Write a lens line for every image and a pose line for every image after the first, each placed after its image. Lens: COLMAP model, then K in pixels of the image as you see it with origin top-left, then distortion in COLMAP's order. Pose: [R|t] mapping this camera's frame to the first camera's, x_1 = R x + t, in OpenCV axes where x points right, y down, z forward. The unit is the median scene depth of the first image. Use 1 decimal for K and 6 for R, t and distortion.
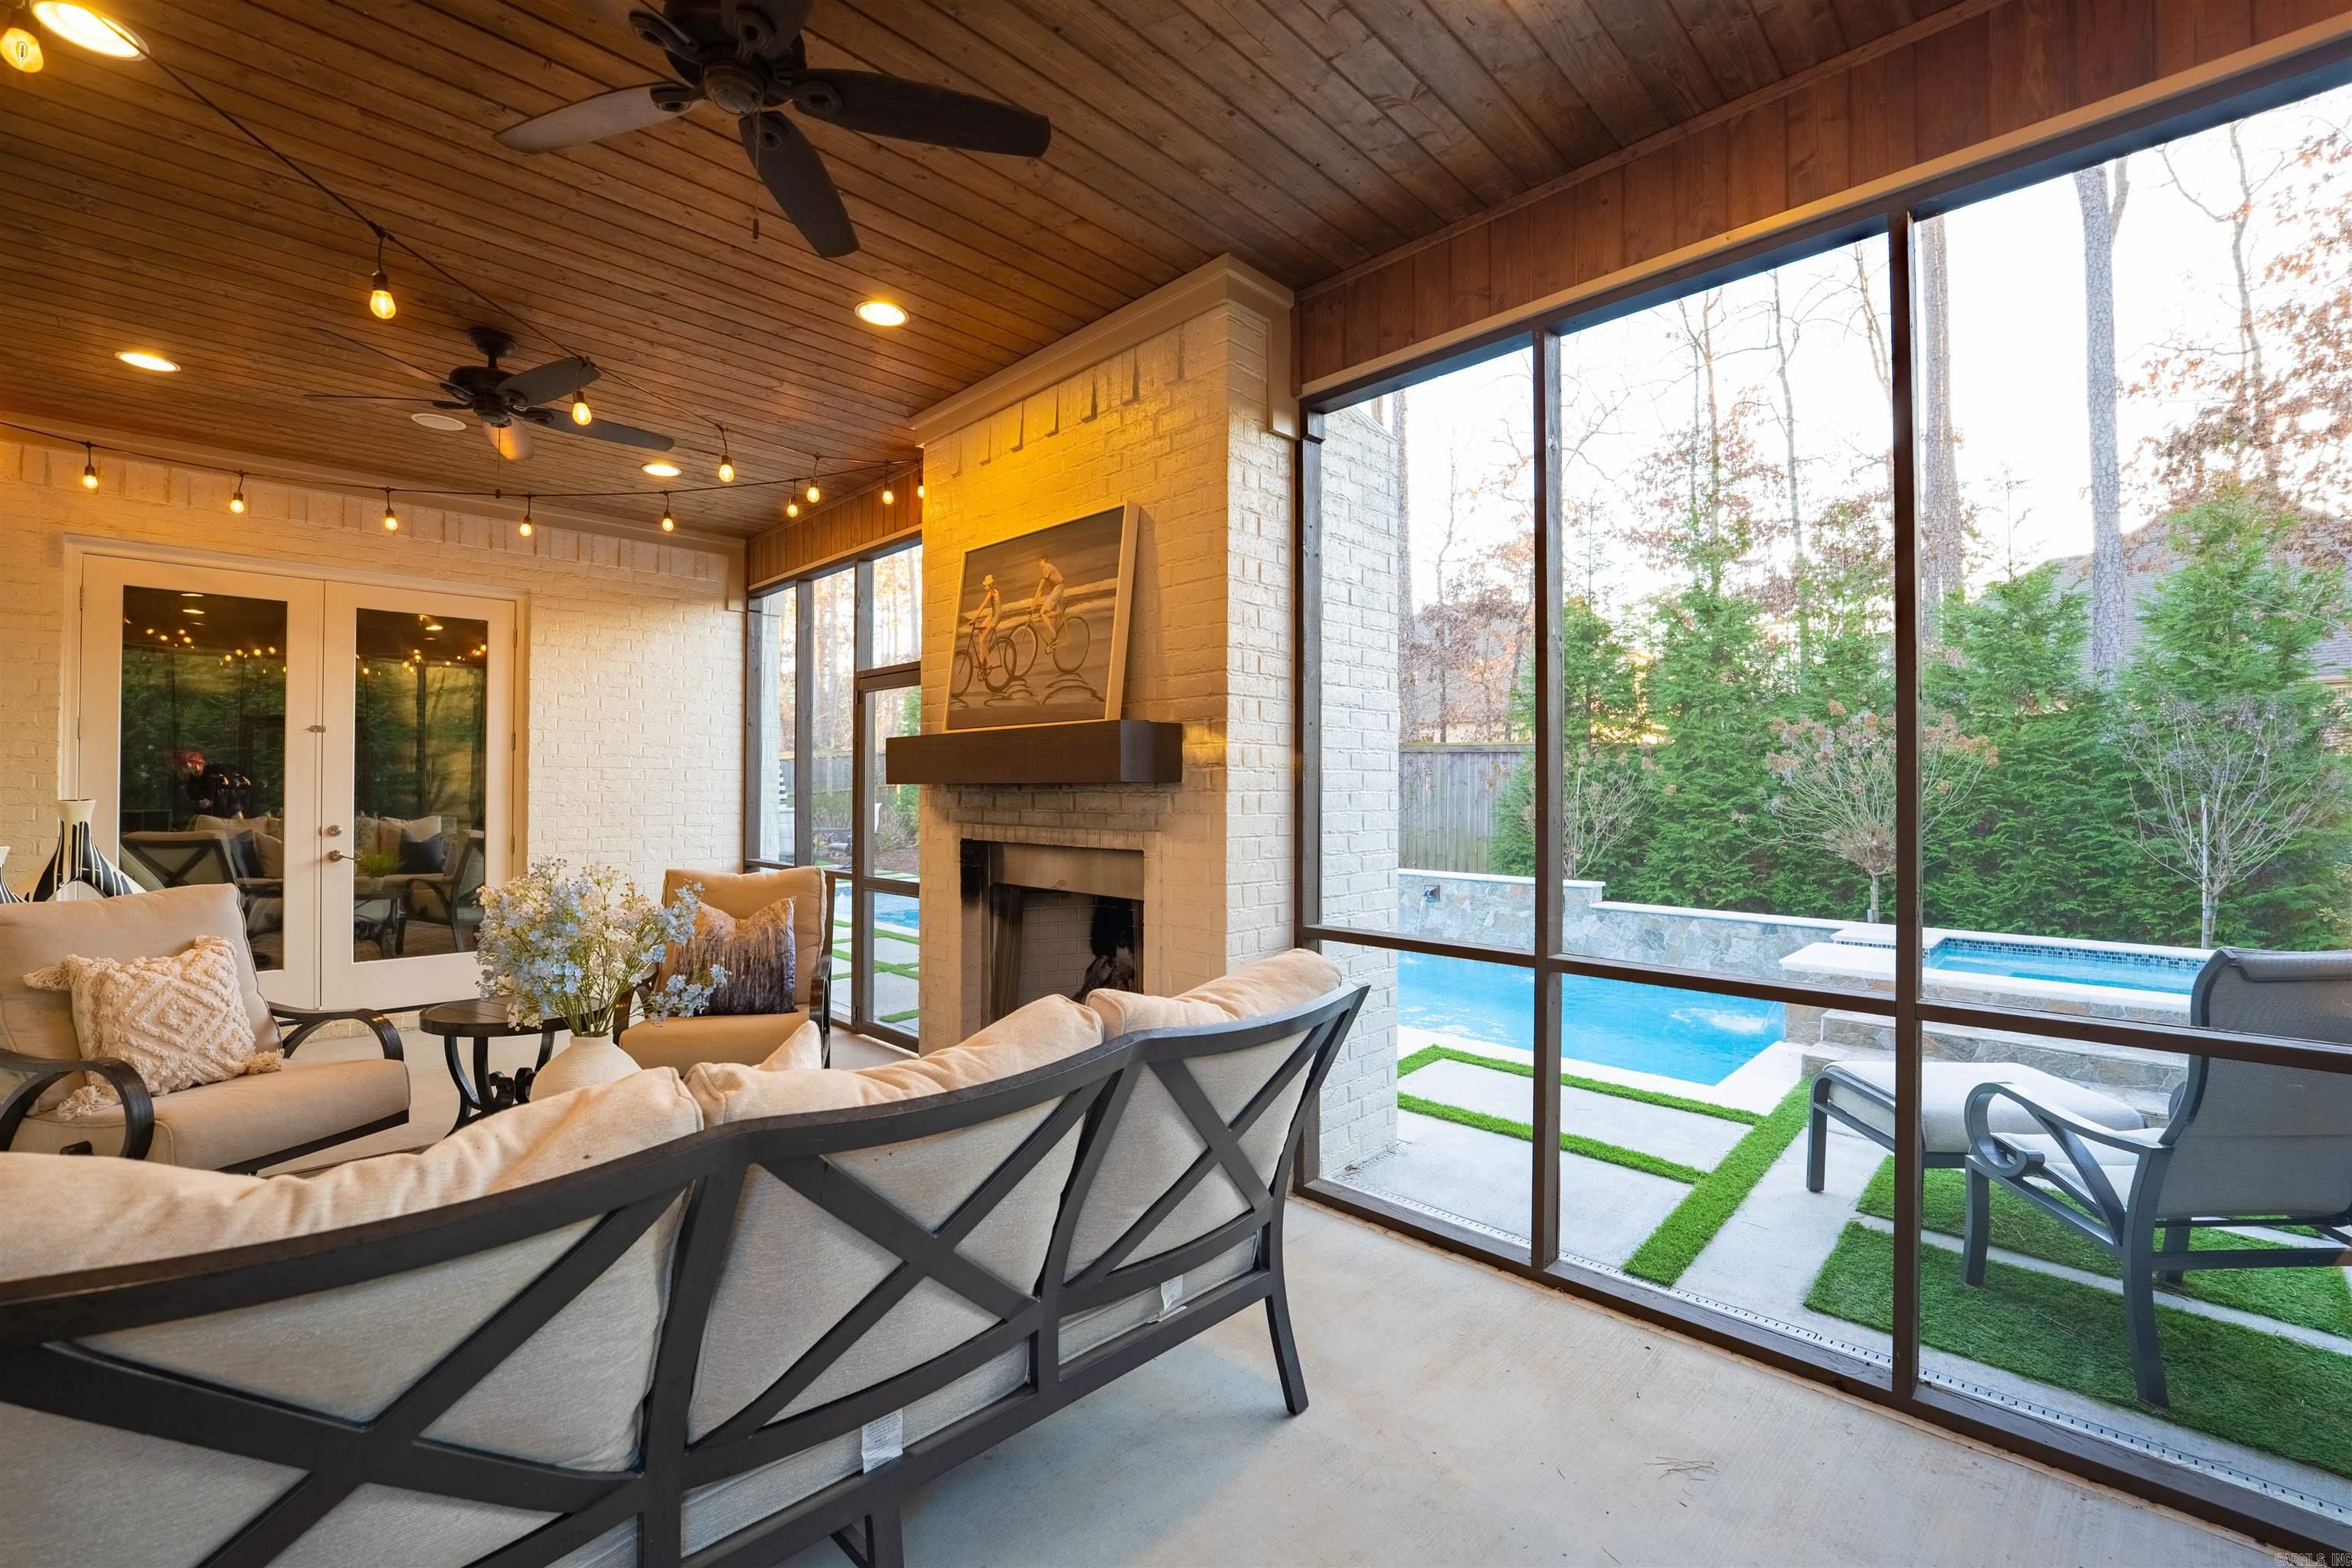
lens RADIAL K [[1003.3, 0, 1182.2], [0, 1003.3, 772.8], [0, 0, 1]] dist [-0.001299, 0.000086]
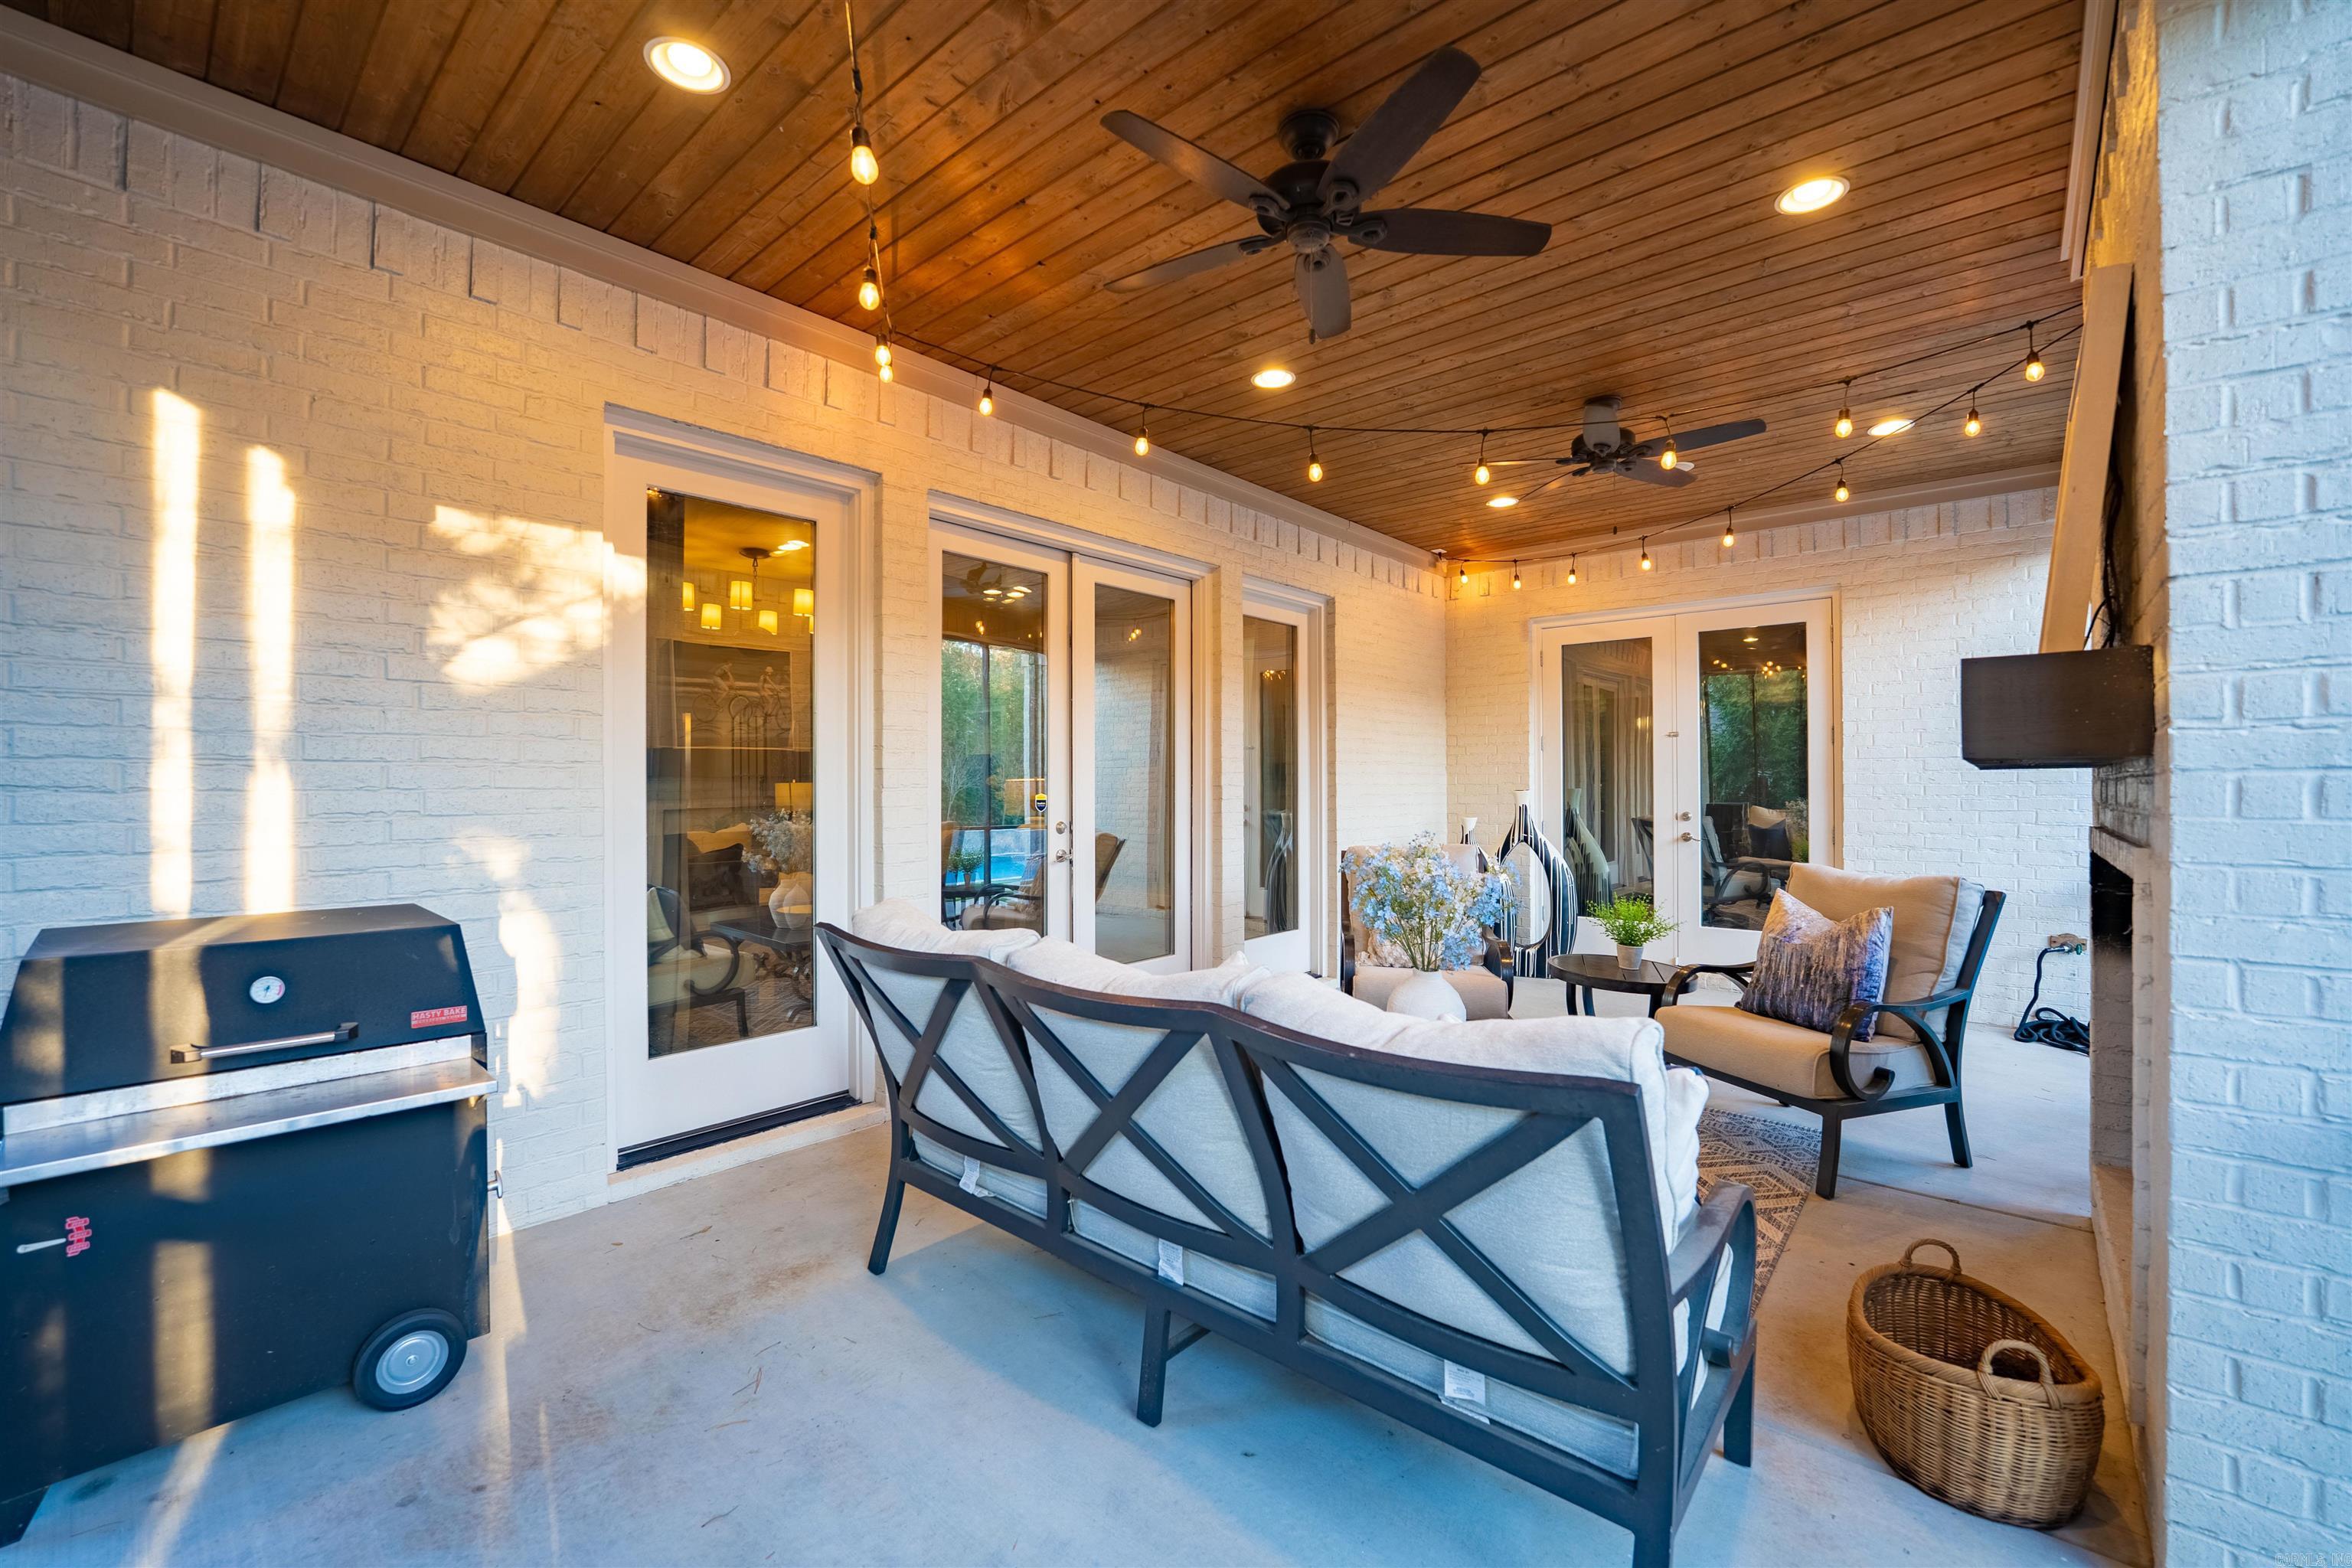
lens RADIAL K [[1003.3, 0, 1194.9], [0, 1003.3, 785.9], [0, 0, 1]] dist [-0.001299, 0.000086]
pose [[0.083044, -0.002581, -0.996543, 0.445882], [0.019637, 0.999807, -0.000953, 0.013316], [0.996352, -0.019490, 0.083079, 0.399417]]
